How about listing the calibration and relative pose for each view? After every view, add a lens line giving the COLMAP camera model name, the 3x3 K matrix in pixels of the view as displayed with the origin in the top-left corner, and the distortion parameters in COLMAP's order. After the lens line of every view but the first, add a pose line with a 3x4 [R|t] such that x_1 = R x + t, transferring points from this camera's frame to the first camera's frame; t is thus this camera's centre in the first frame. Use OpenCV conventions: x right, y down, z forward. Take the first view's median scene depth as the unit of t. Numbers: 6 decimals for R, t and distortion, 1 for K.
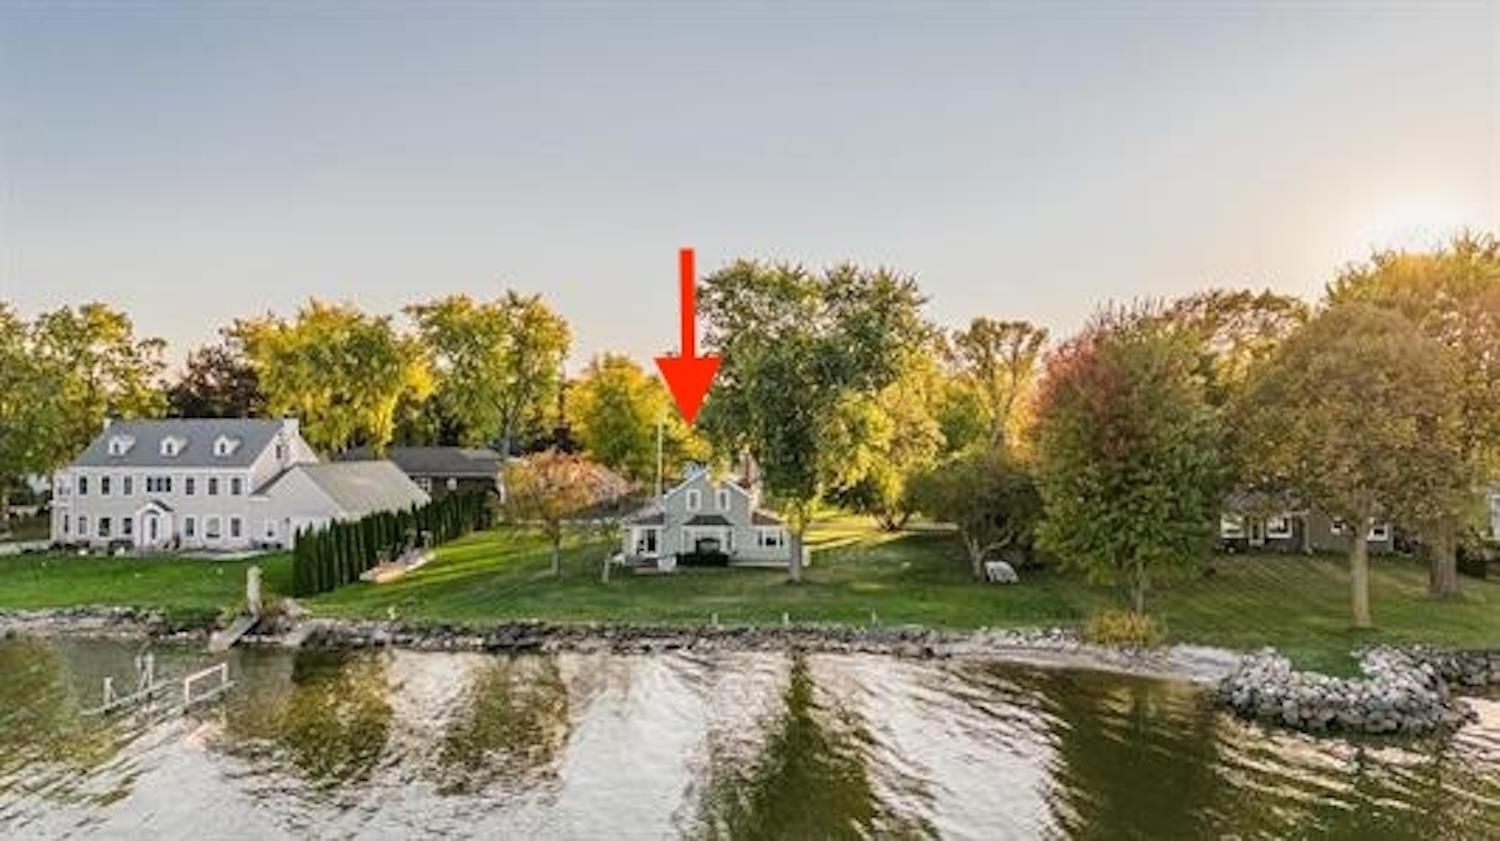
lens RADIAL K [[1097.0, 0, 754.8], [0, 1097.0, 422.5], [0, 0, 1]] dist [0.082604, -0.077533]
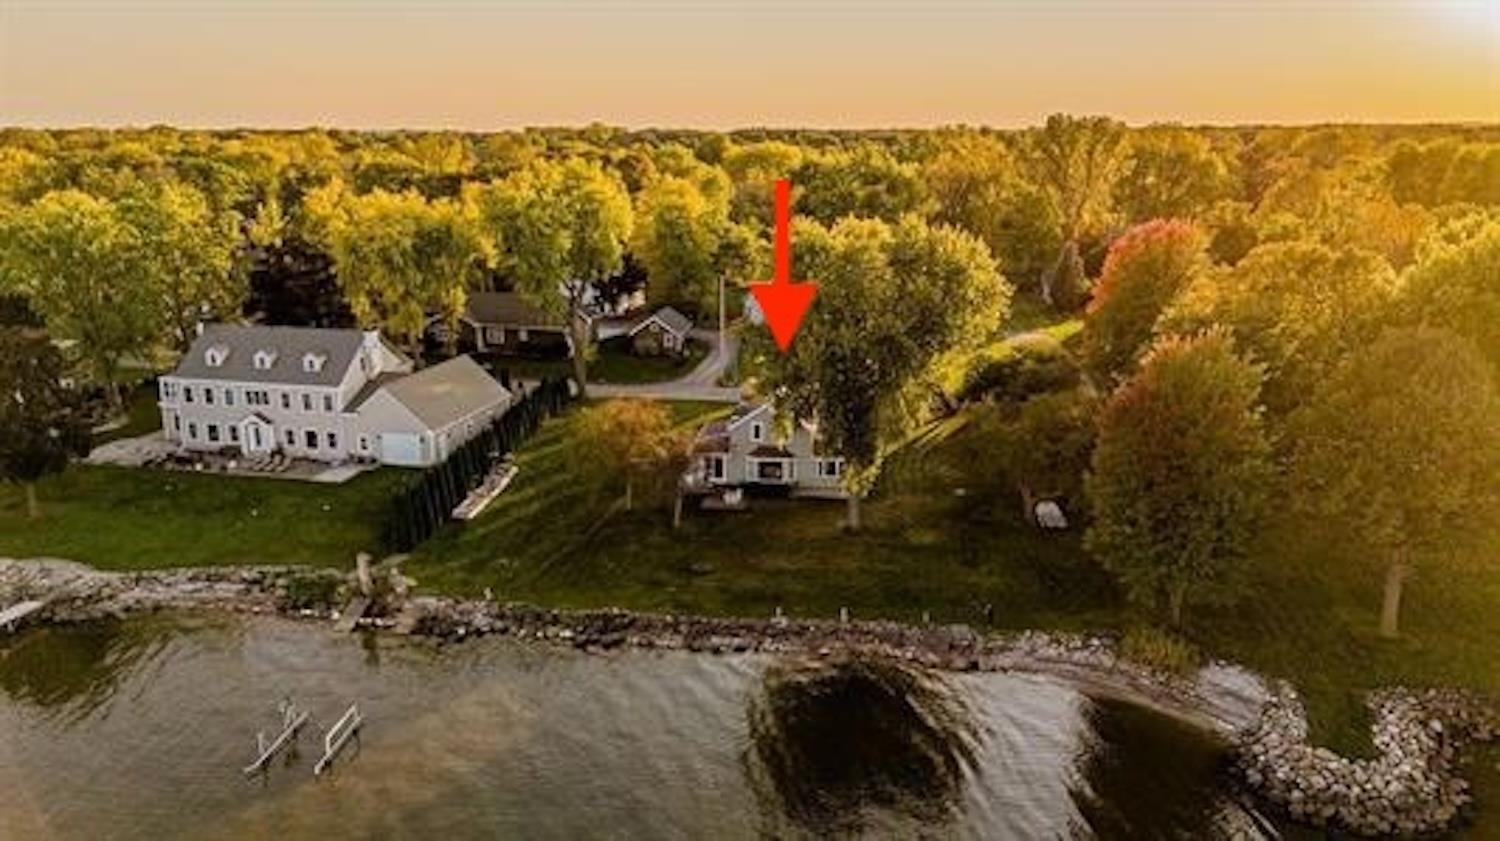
lens RADIAL K [[1097.0, 0, 754.8], [0, 1097.0, 422.5], [0, 0, 1]] dist [0.082604, -0.077533]
pose [[0.998501, 0.008534, -0.054062, -0.002182], [0.006028, 0.964610, 0.263610, -0.234722], [0.054398, -0.263541, 0.963113, -0.003429]]
